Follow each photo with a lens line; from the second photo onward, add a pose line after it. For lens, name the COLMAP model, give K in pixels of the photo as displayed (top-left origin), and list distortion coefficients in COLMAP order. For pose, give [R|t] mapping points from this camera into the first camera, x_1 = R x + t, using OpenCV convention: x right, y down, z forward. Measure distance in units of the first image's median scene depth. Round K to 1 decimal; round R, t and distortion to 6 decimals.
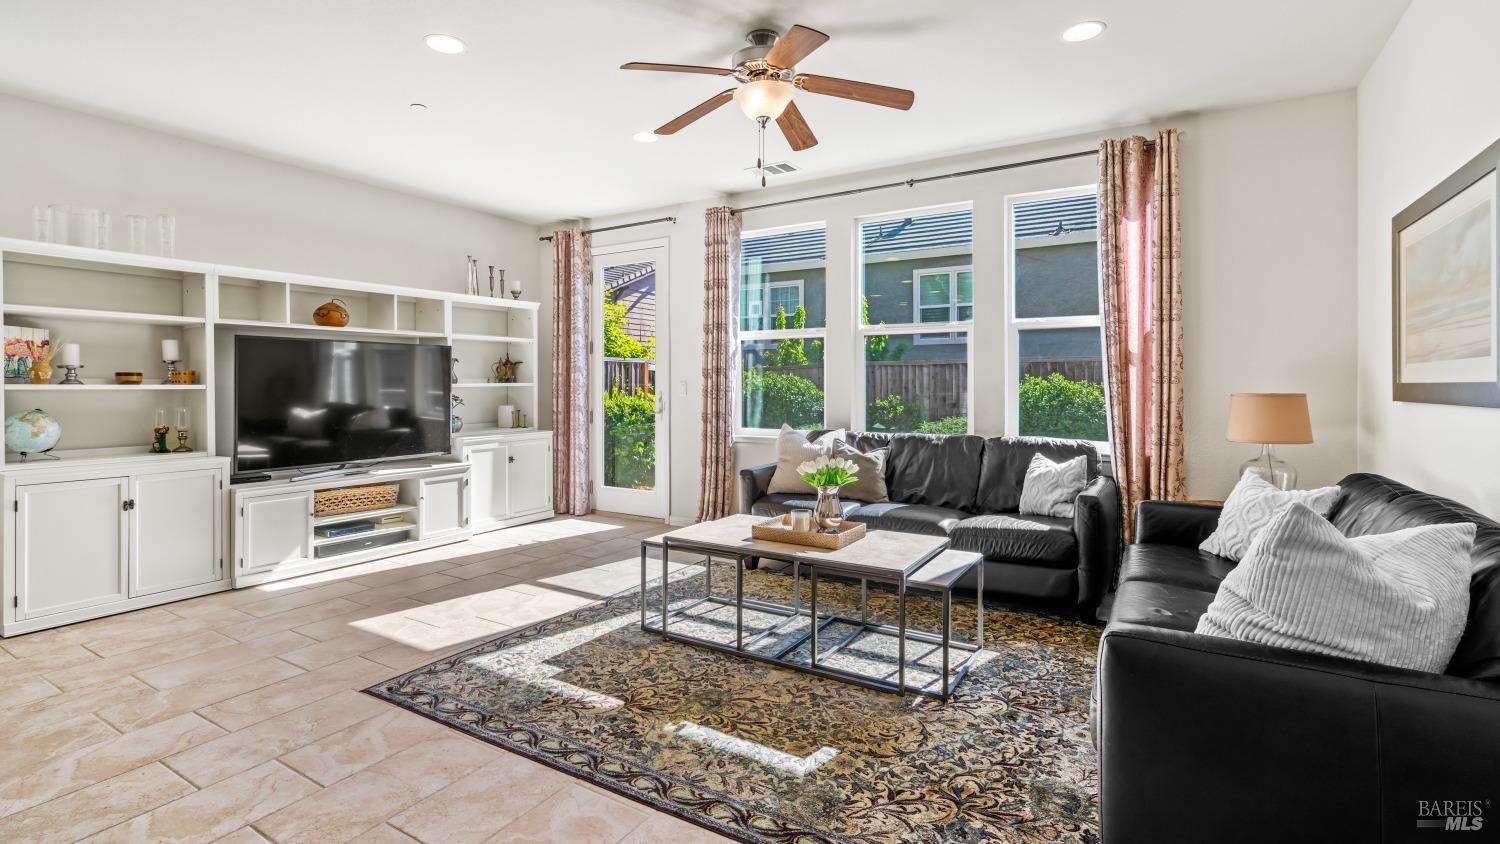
lens RADIAL K [[688.4, 0, 748.5], [0, 688.4, 384.9], [0, 0, 1]] dist [0.000446, -0.000538]
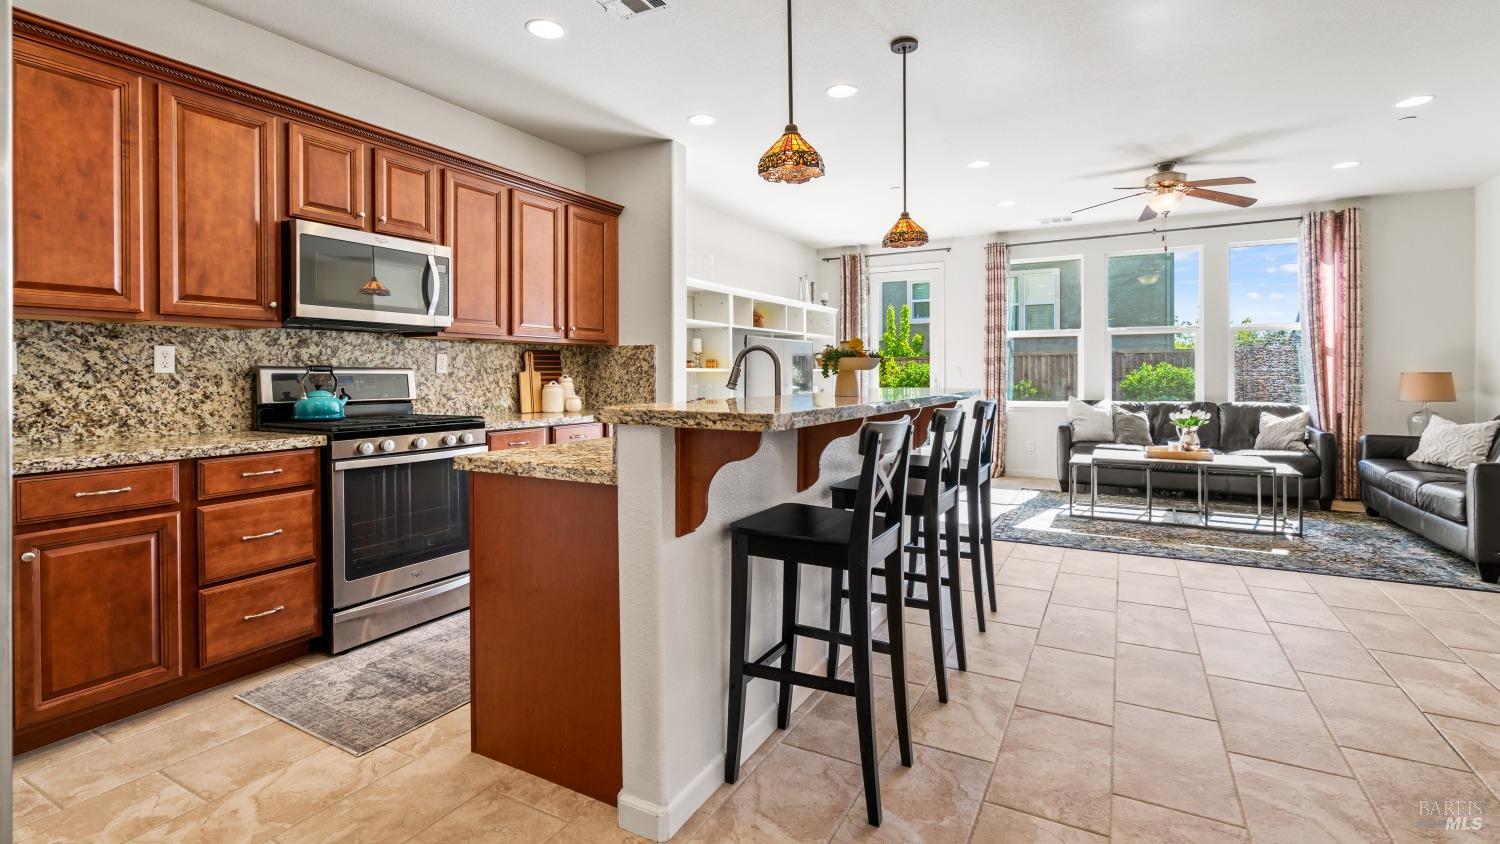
lens RADIAL K [[688.4, 0, 747.4], [0, 688.4, 375.1], [0, 0, 1]] dist [0.000446, -0.000538]
pose [[0.998907, -0.000652, 0.046740, -0.838478], [0.000731, 0.999998, -0.001669, 0.018346], [-0.046739, 0.001702, 0.998906, -0.508794]]
